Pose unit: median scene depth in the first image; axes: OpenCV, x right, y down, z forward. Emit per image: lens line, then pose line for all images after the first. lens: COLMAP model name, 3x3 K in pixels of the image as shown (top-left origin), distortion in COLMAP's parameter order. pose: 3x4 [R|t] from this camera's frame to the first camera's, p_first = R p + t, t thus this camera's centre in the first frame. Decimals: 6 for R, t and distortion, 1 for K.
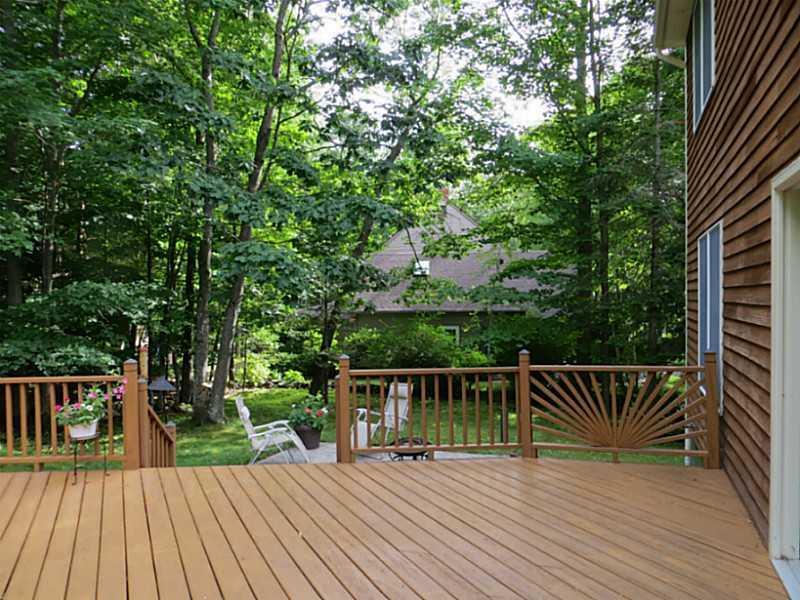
lens RADIAL K [[607.5, 0, 401.3], [0, 607.5, 300.1], [0, 0, 1]] dist [-0.001445, 0.002286]
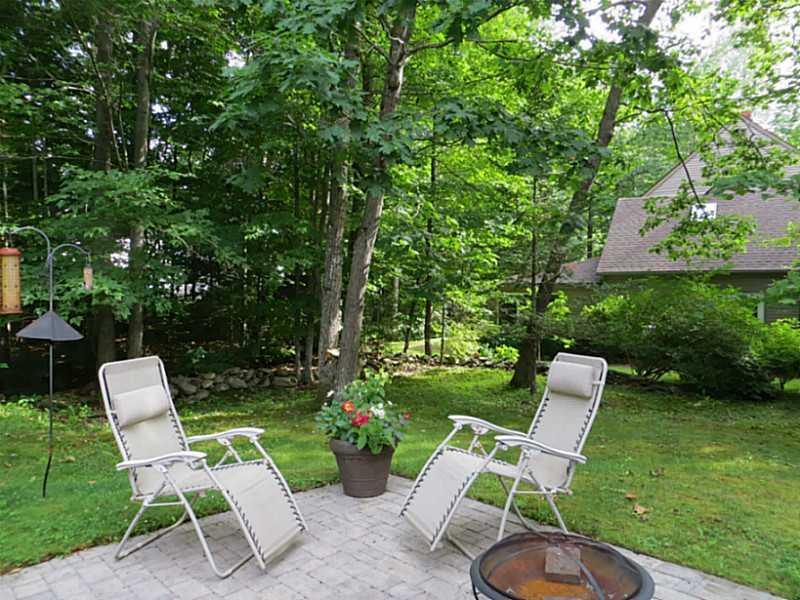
lens RADIAL K [[607.5, 0, 391.4], [0, 607.5, 301.7], [0, 0, 1]] dist [-0.001445, 0.002286]
pose [[0.899570, 0.013042, -0.436581, 0.023425], [-0.000840, 0.999604, 0.028132, 0.040206], [0.436775, -0.024940, 0.899225, 0.264619]]
